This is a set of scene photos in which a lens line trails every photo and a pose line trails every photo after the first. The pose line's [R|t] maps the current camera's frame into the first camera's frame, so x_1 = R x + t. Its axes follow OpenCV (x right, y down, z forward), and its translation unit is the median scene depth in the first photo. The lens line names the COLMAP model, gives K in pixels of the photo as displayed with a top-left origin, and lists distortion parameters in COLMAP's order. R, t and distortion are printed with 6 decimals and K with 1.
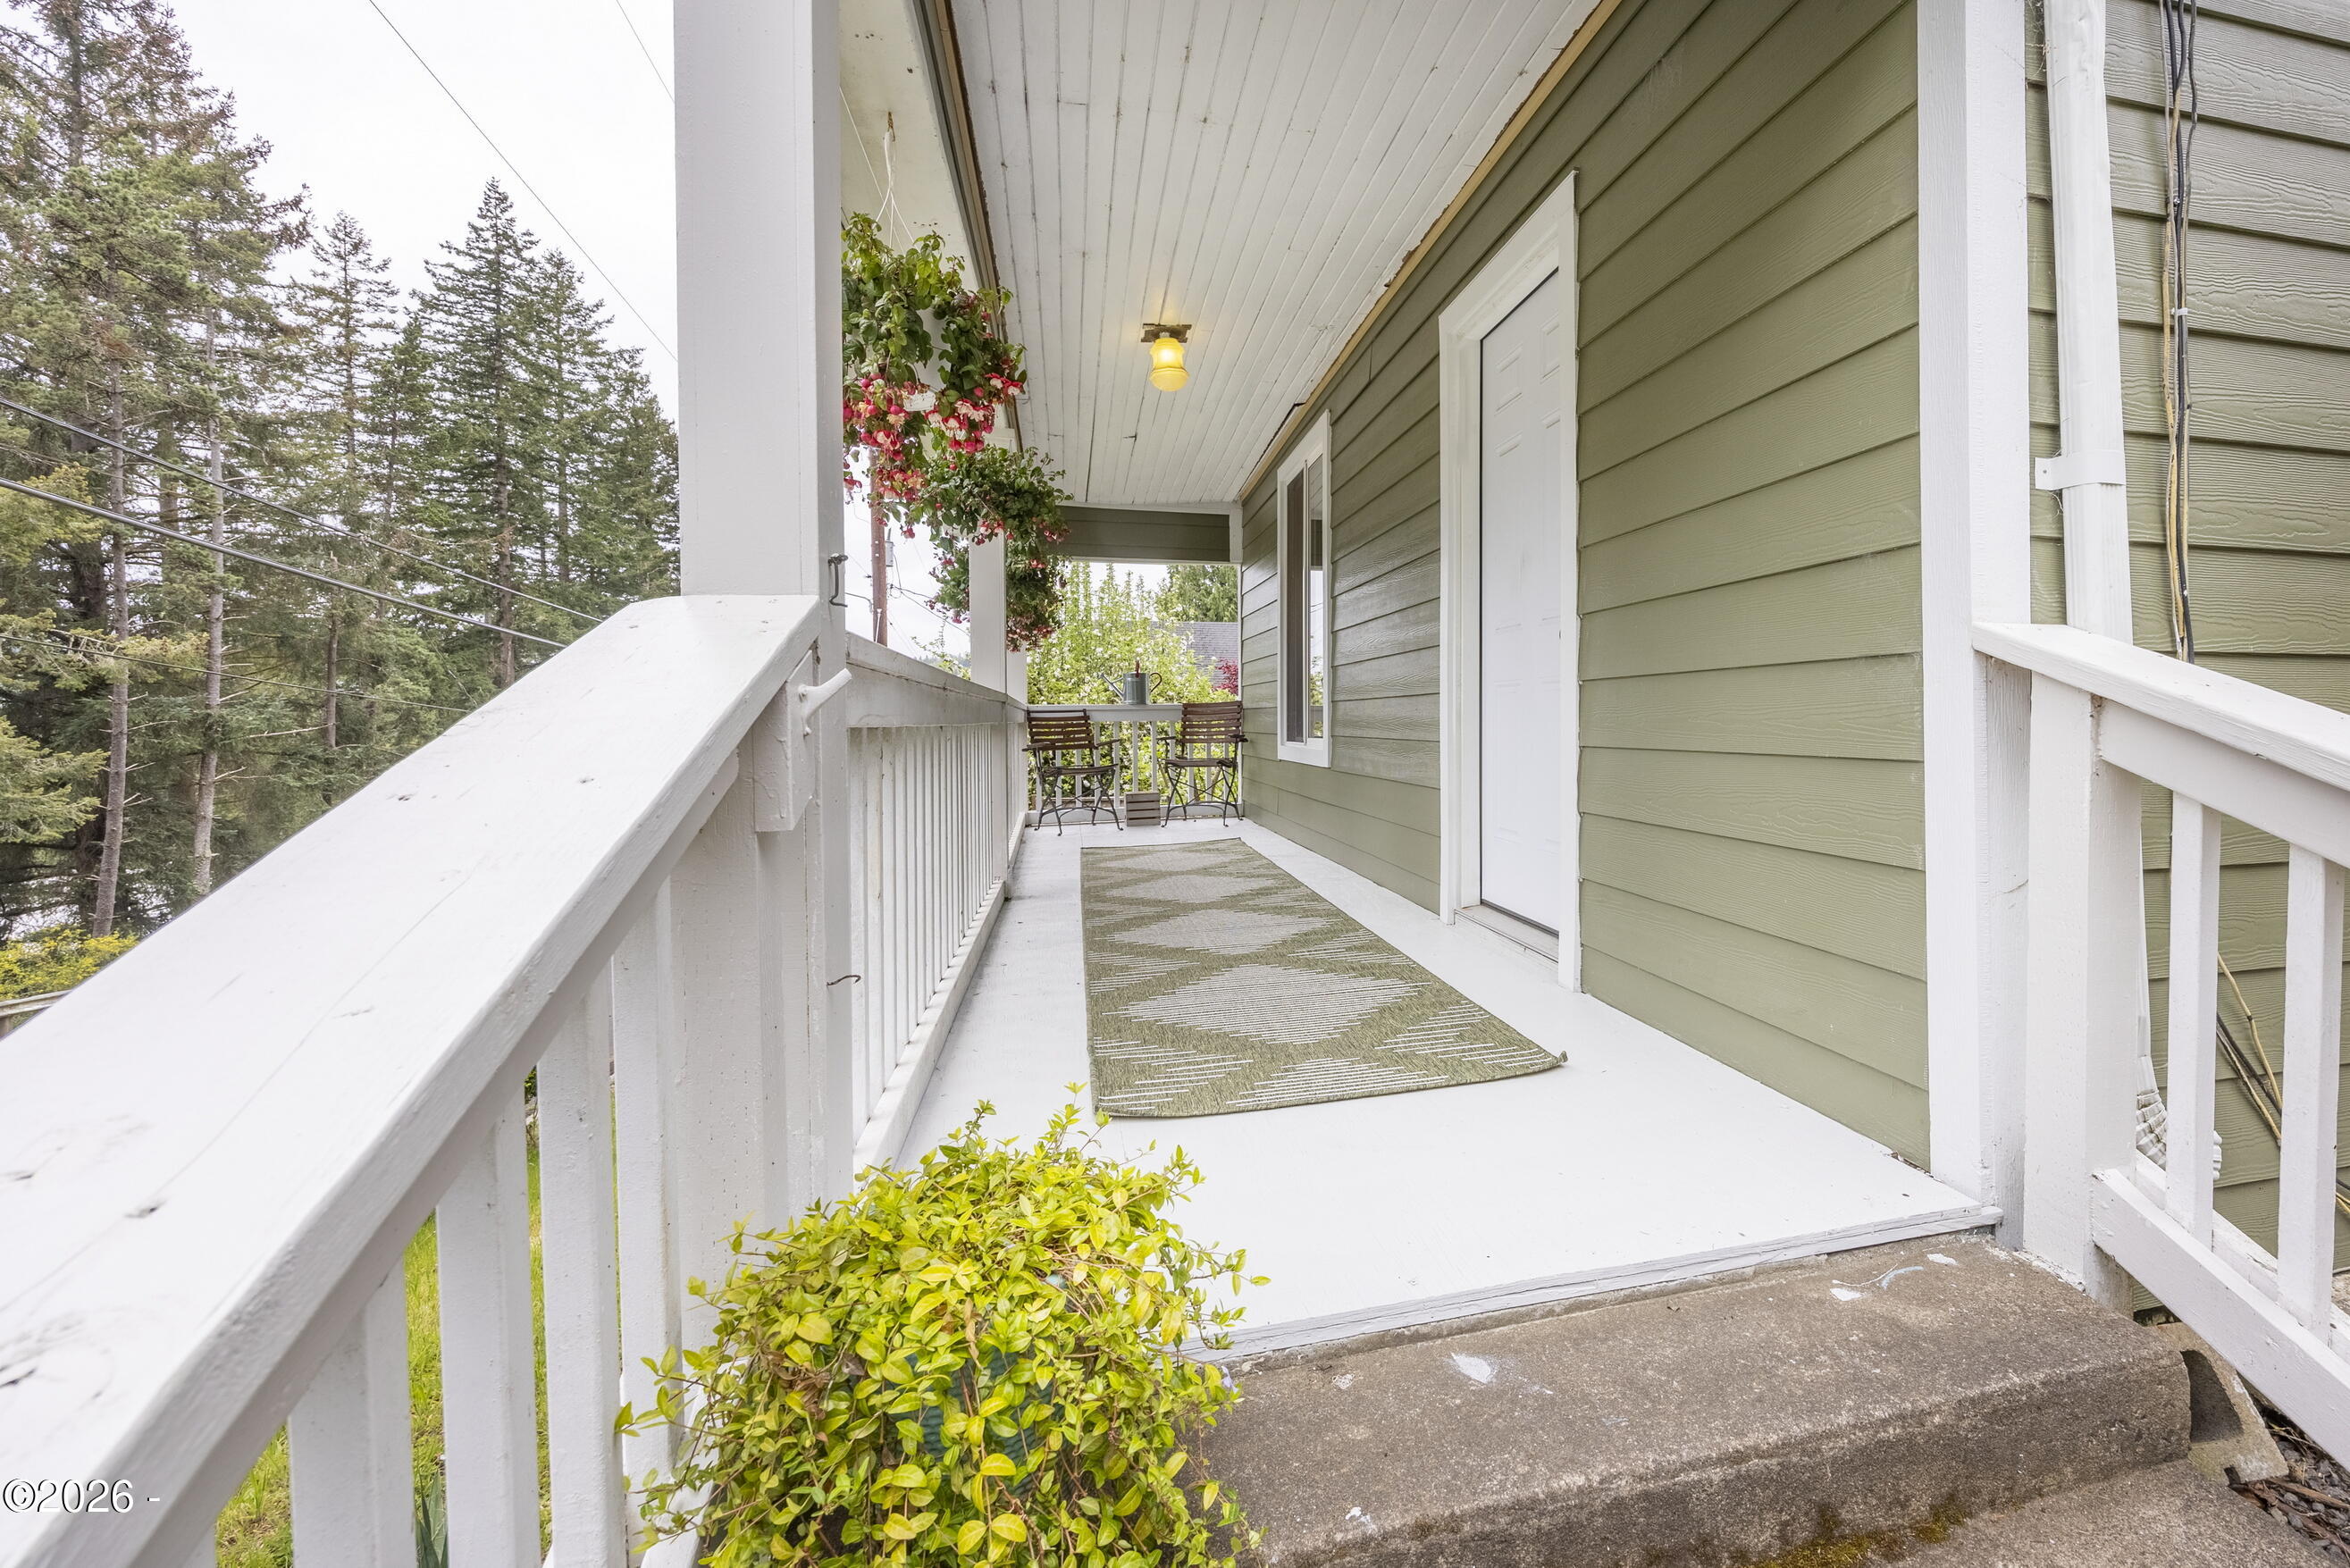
lens RADIAL K [[1241.0, 0, 1175.0], [0, 1241.0, 784.0], [0, 0, 1]] dist [-0.002880, -0.001000]
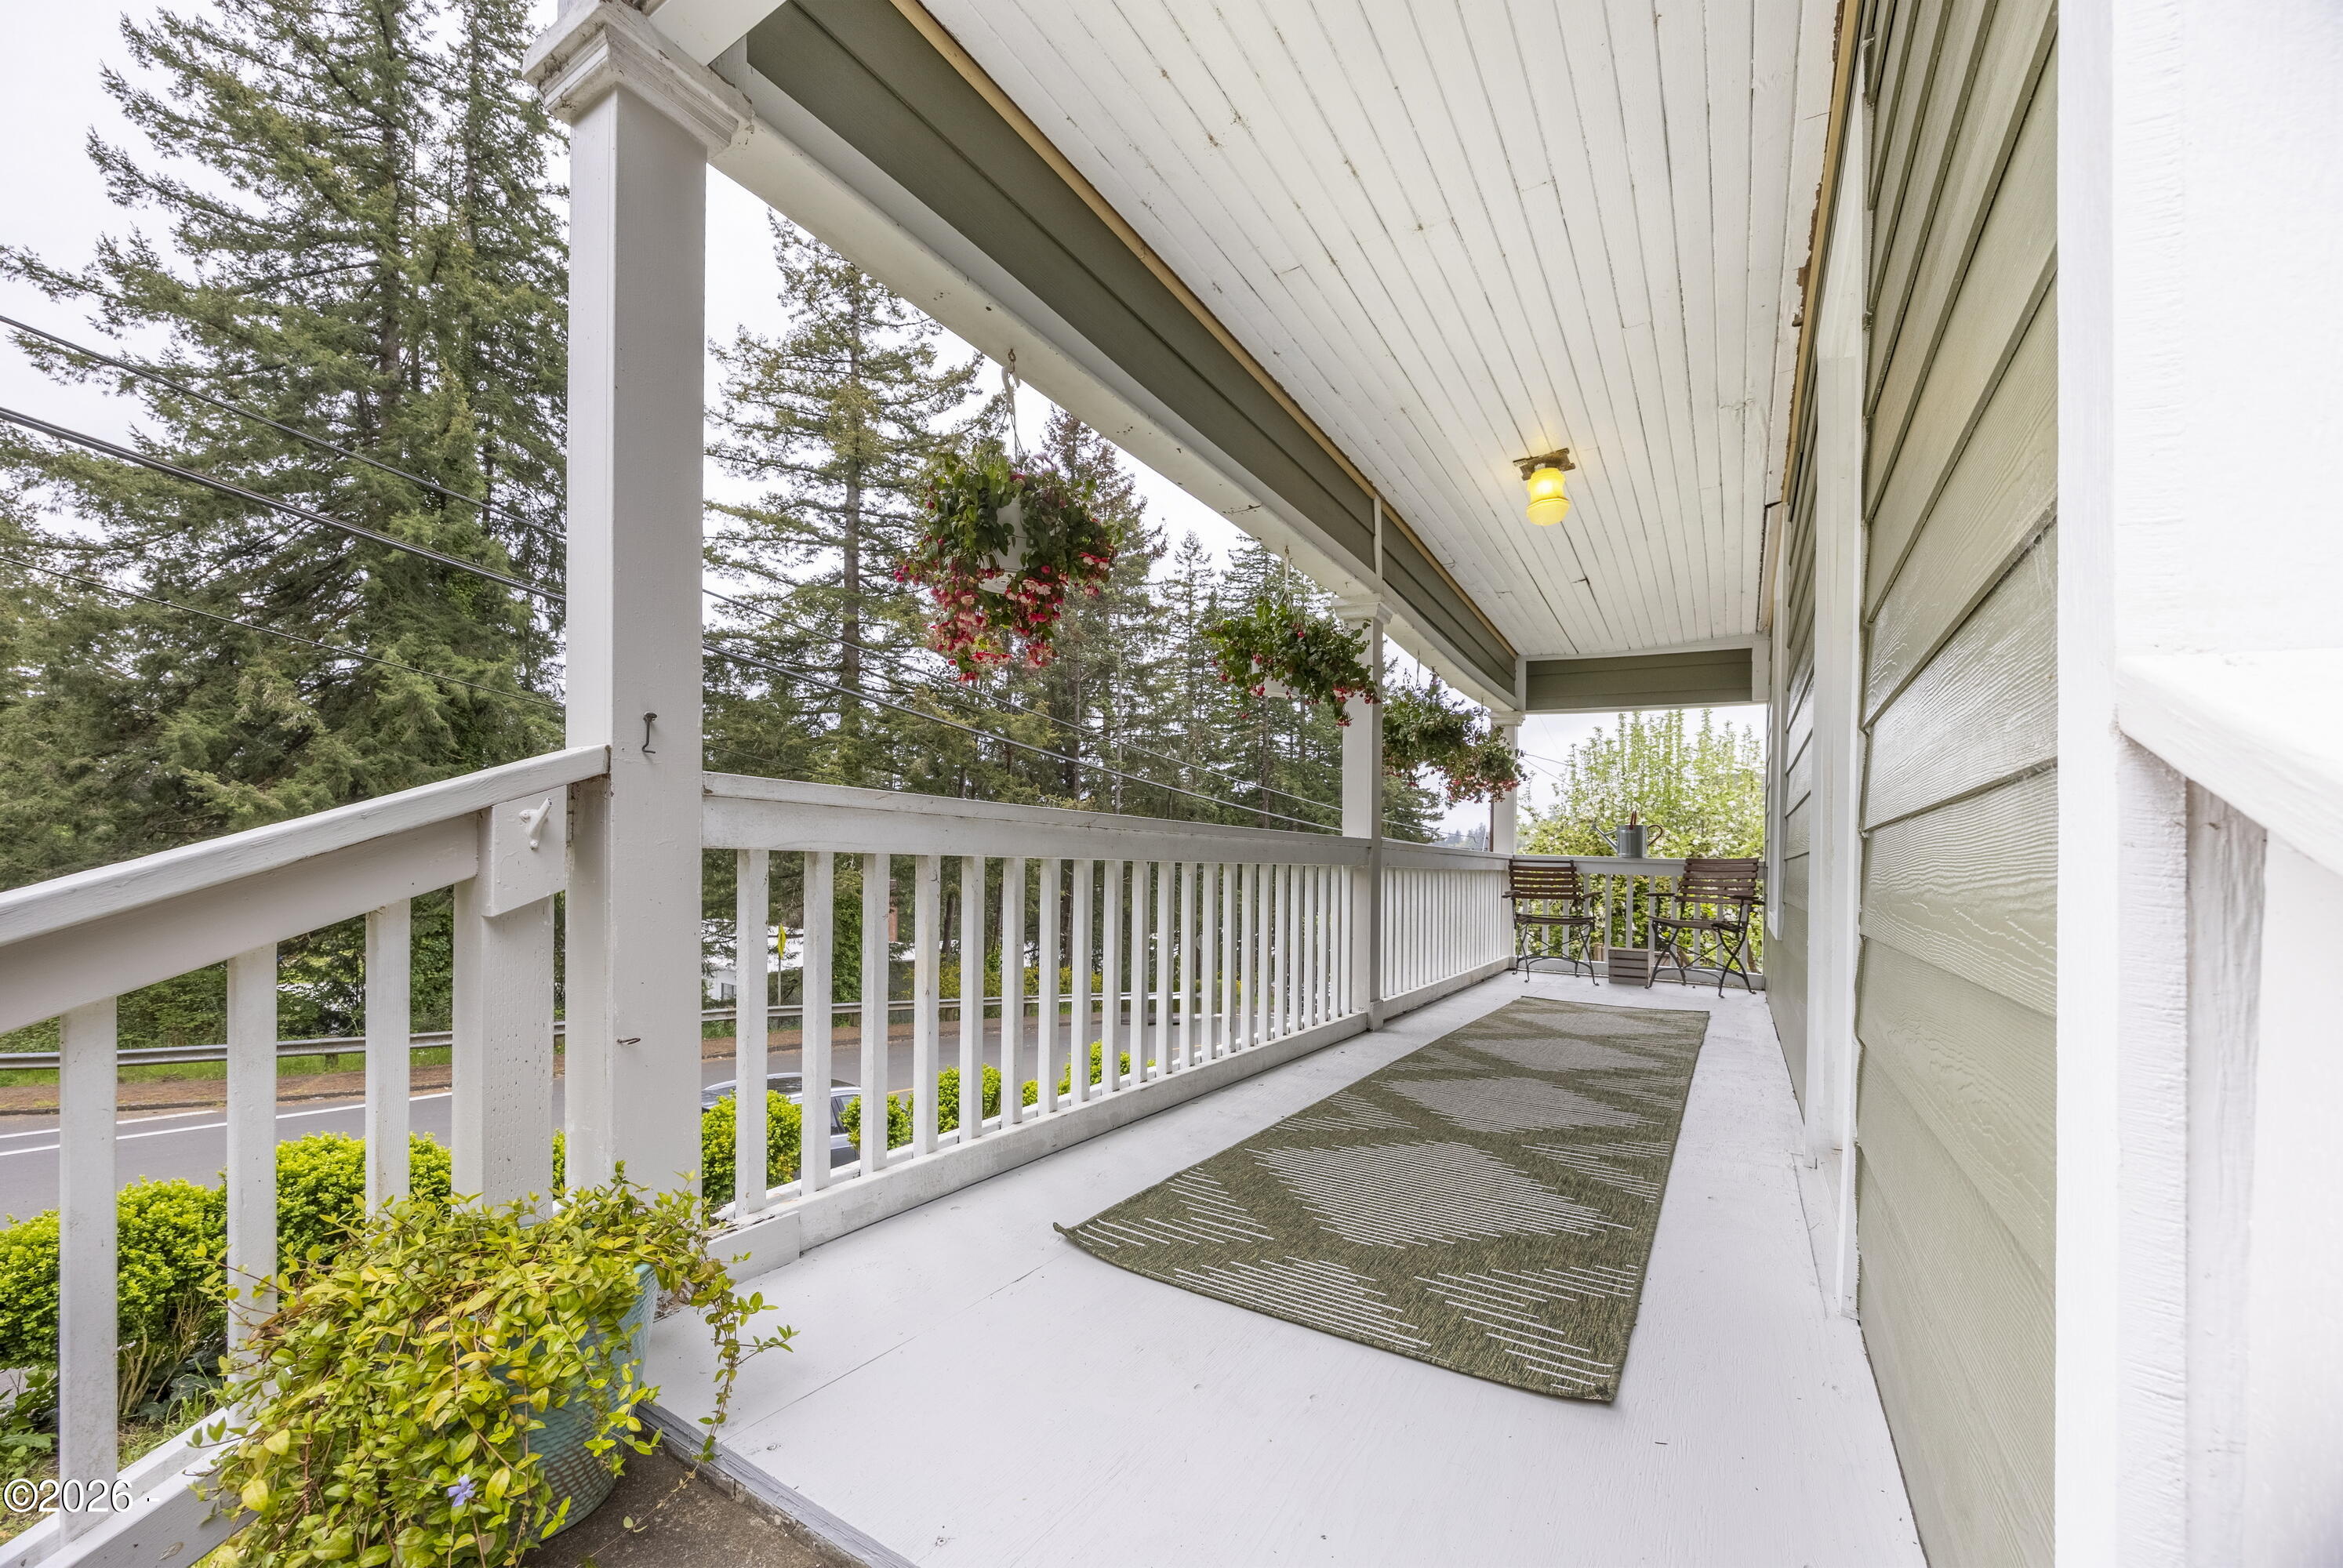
lens RADIAL K [[930.6, 0, 1180.8], [0, 930.6, 893.6], [0, 0, 1]] dist [0.000187, 0.000092]
pose [[0.661271, 0.066117, -0.747228, 0.250353], [-0.080175, 0.996632, 0.017232, -0.018548], [0.745851, 0.048514, 0.664344, 0.233025]]
